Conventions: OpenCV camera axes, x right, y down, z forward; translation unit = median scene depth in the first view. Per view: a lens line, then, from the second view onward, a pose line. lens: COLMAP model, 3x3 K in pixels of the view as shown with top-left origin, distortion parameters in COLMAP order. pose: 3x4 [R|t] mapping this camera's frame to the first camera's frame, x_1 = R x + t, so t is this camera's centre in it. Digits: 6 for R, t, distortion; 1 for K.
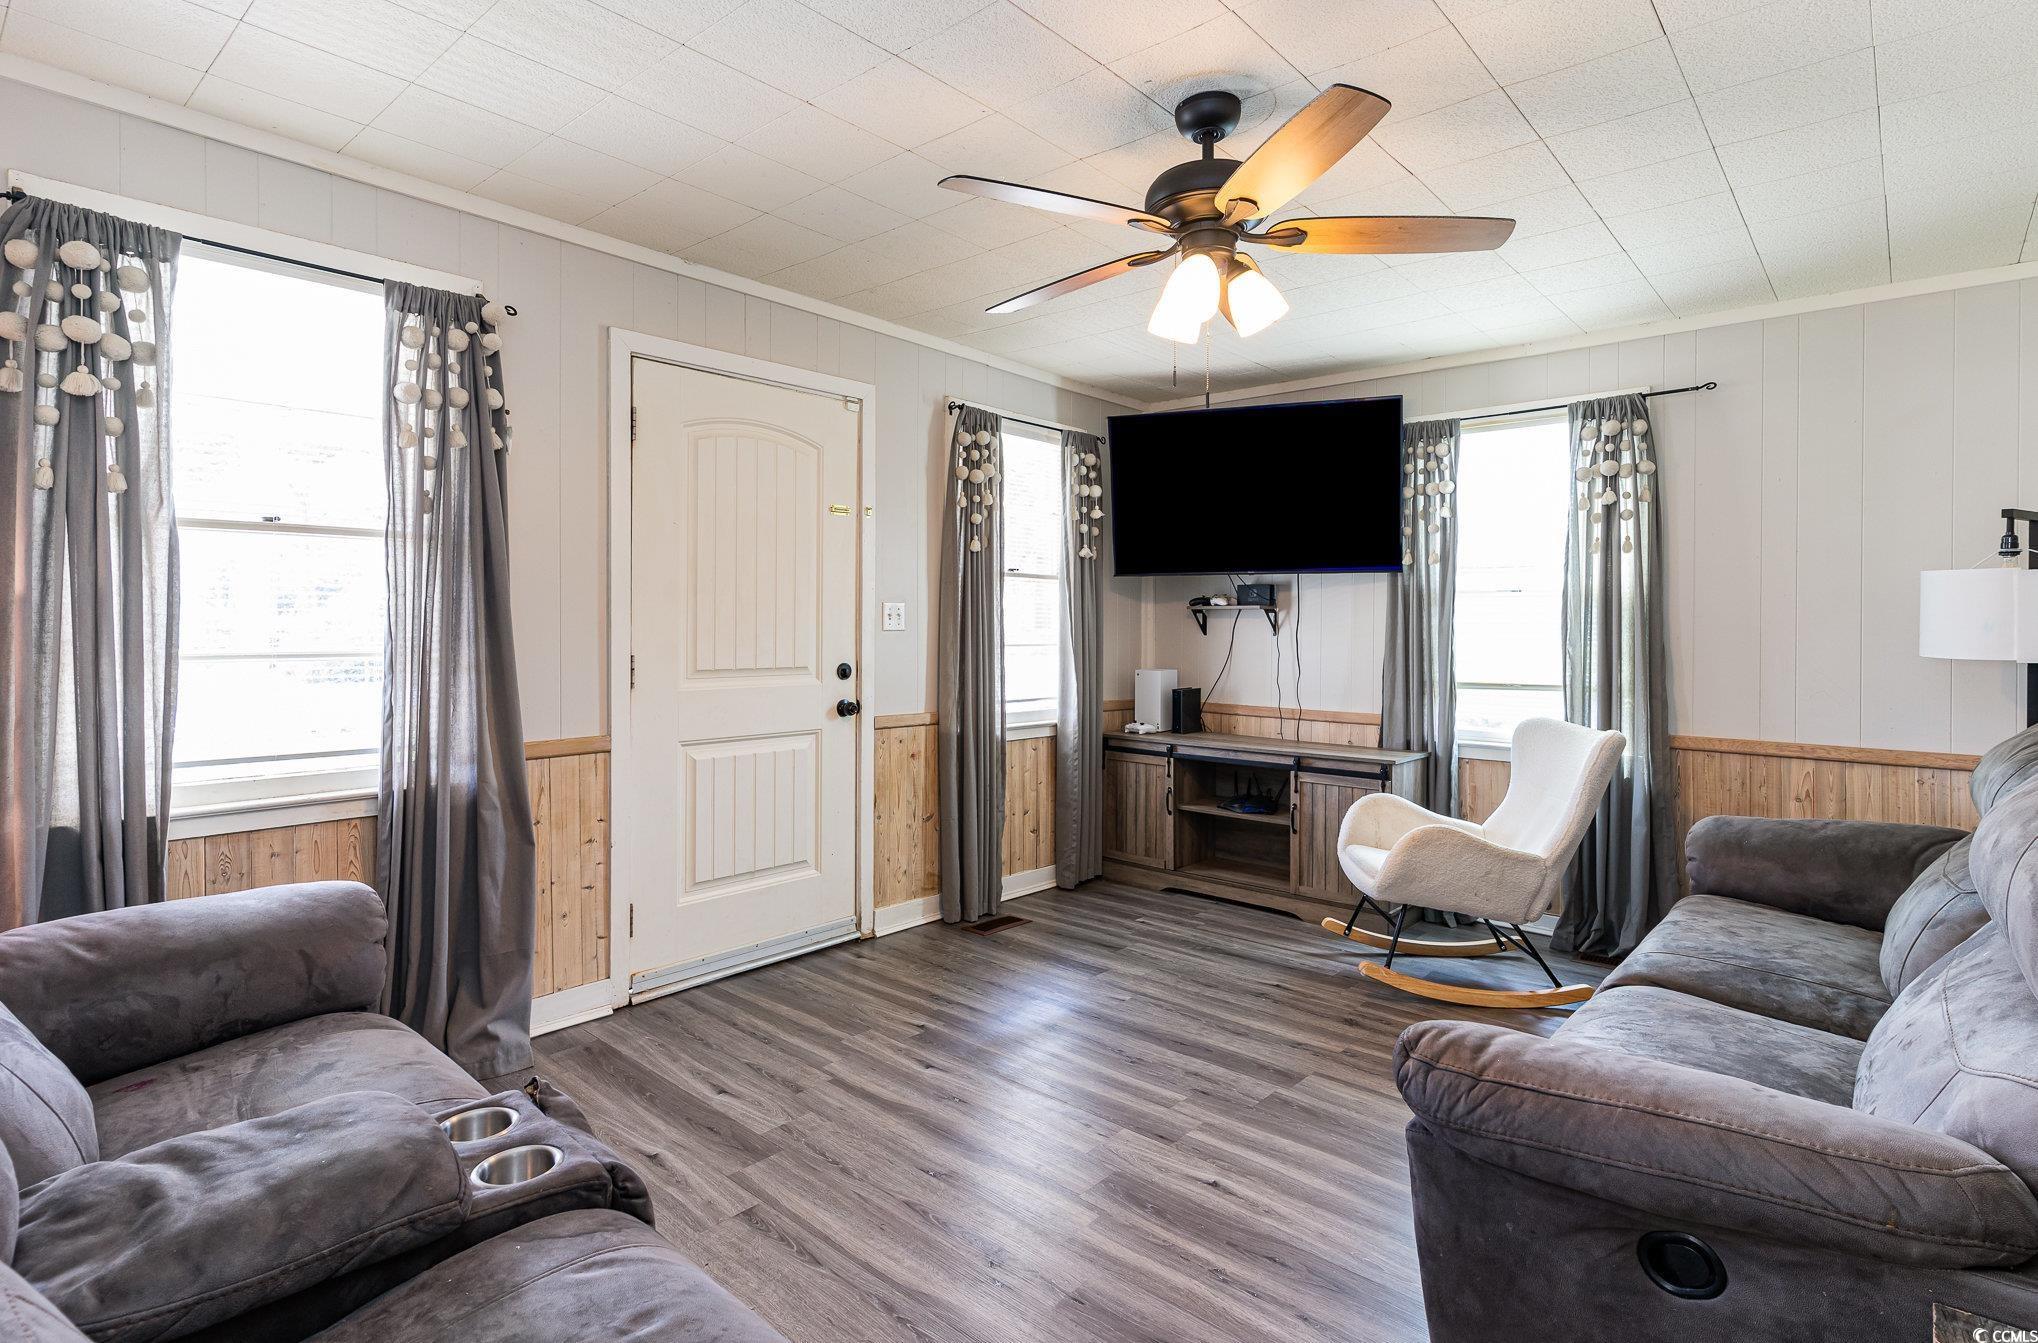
lens RADIAL K [[1004.6, 0, 1045.0], [0, 1004.6, 630.7], [0, 0, 1]] dist [0.002725, -0.000195]
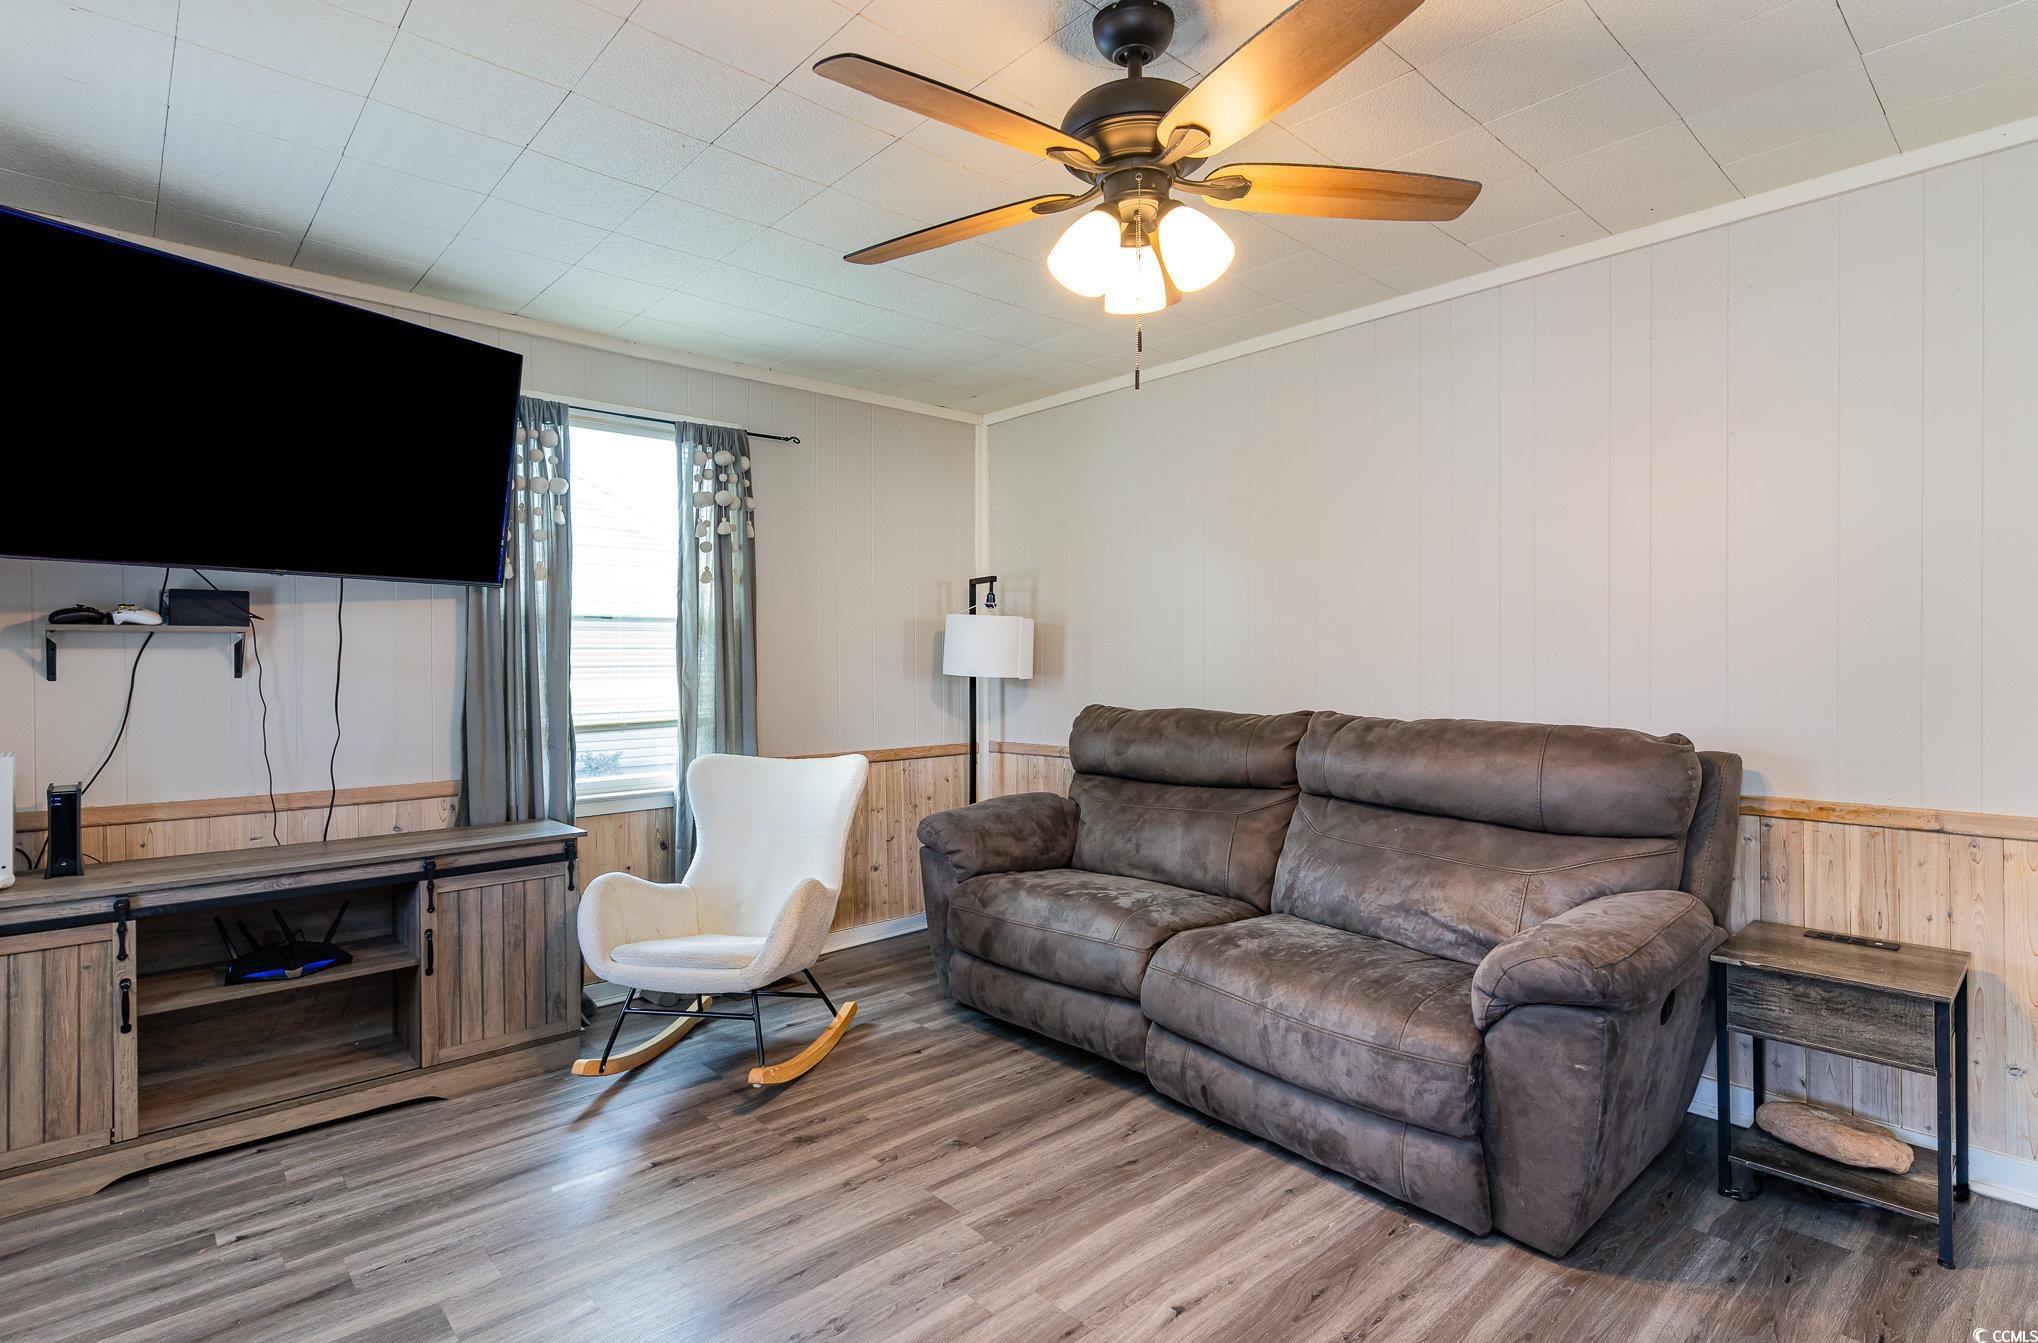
lens RADIAL K [[1004.6, 0, 1028.4], [0, 1004.6, 663.4], [0, 0, 1]] dist [0.002725, -0.000195]
pose [[0.120831, -0.011680, 0.992604, -0.358507], [0.012852, 0.999865, 0.010201, -0.003748], [-0.992590, 0.011524, 0.120965, 0.530951]]
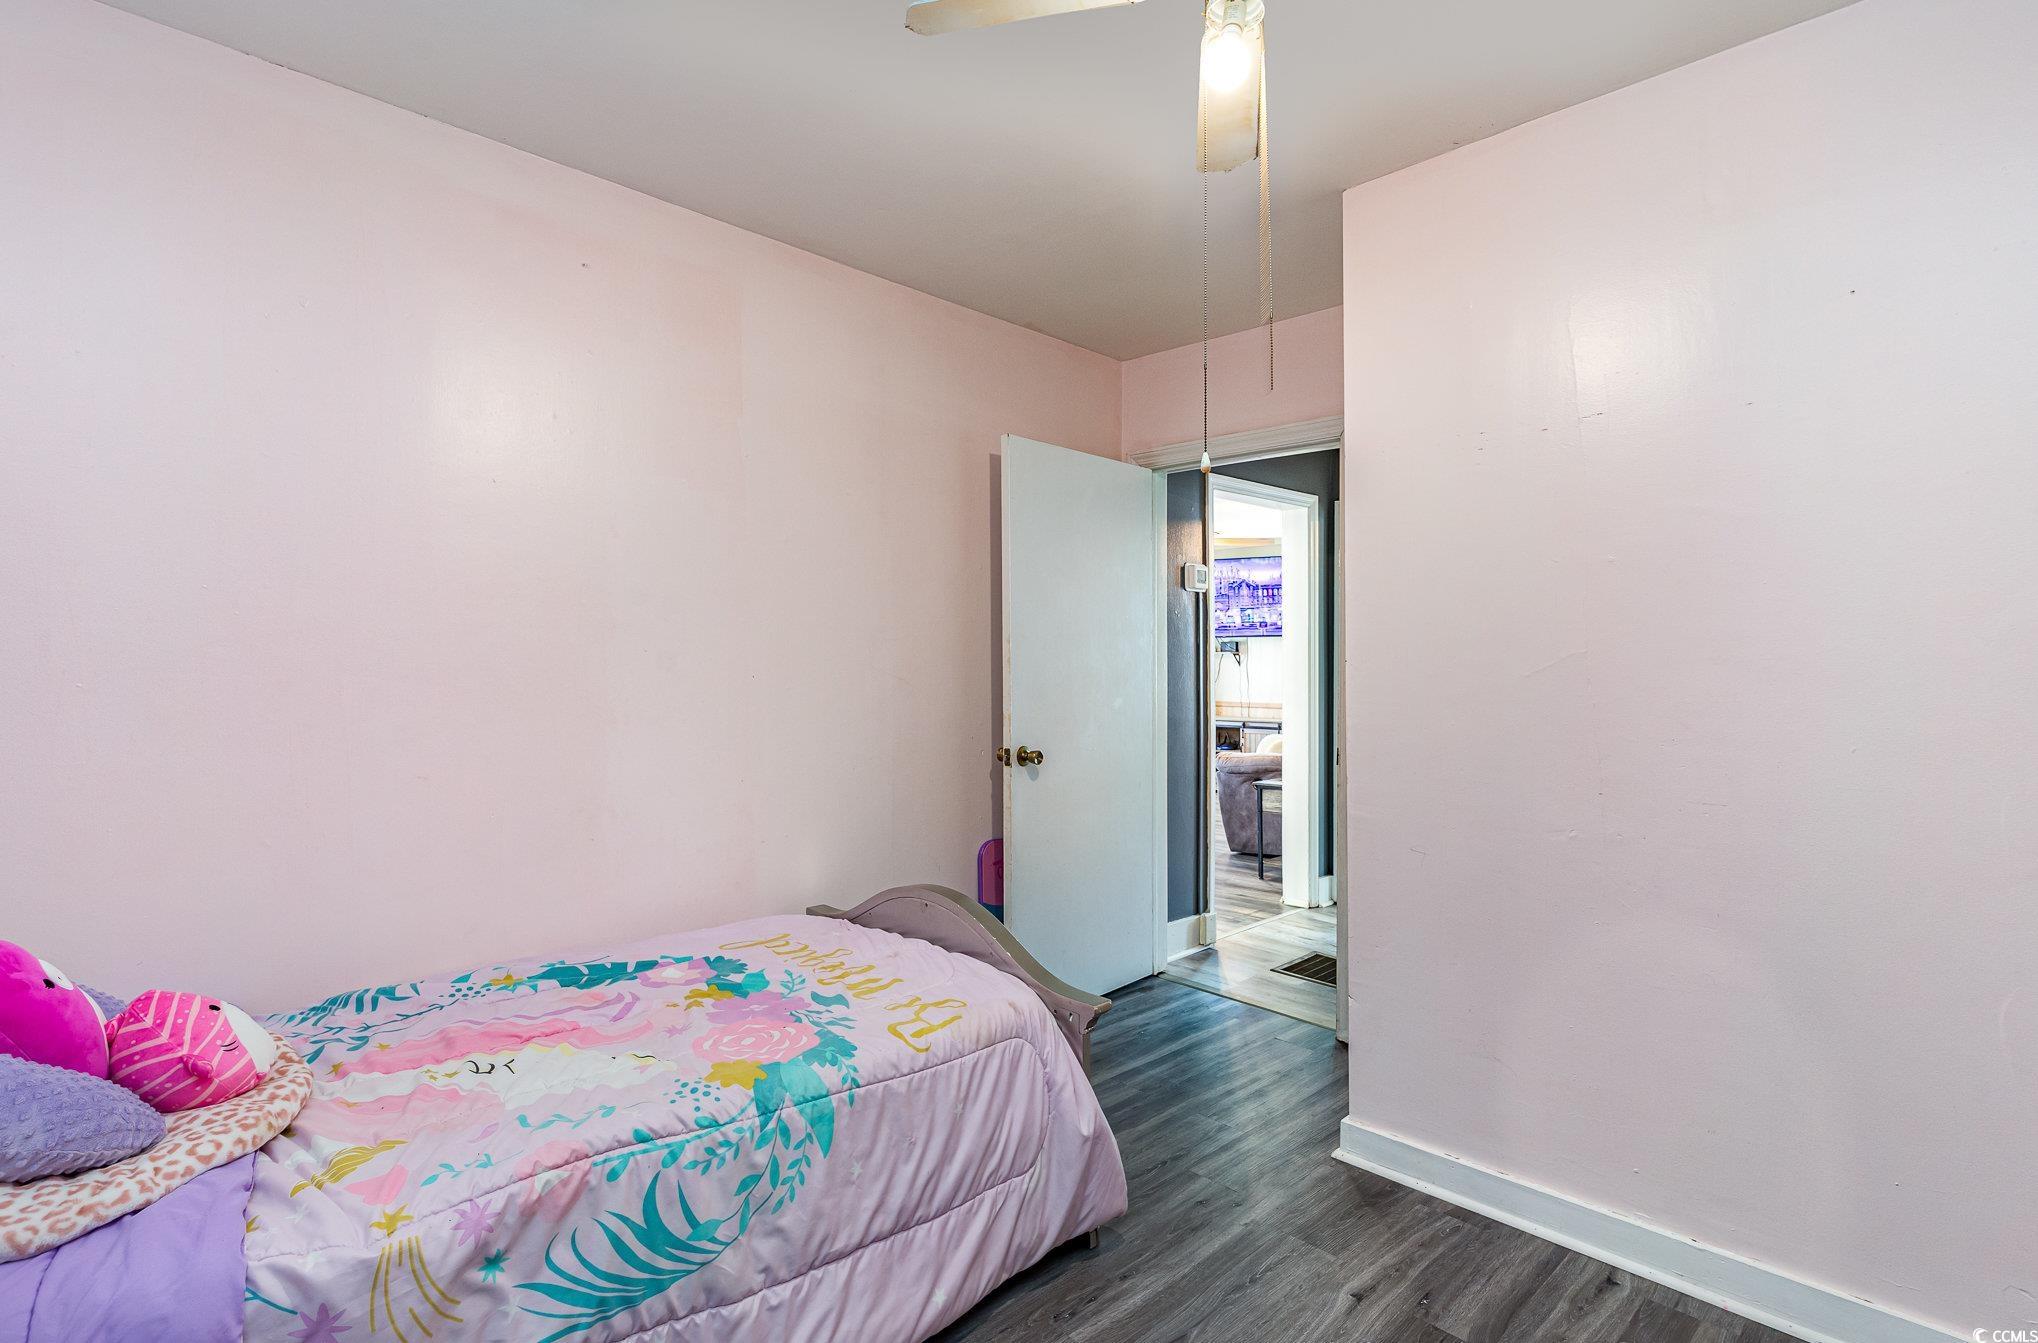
lens RADIAL K [[1004.6, 0, 1018.7], [0, 1004.6, 668.2], [0, 0, 1]] dist [0.002725, -0.000195]
pose [[0.995545, -0.004745, -0.094173, -0.029135], [0.004529, 0.999987, -0.002509, 0.012390], [0.094184, 0.002071, 0.995553, -1.228862]]
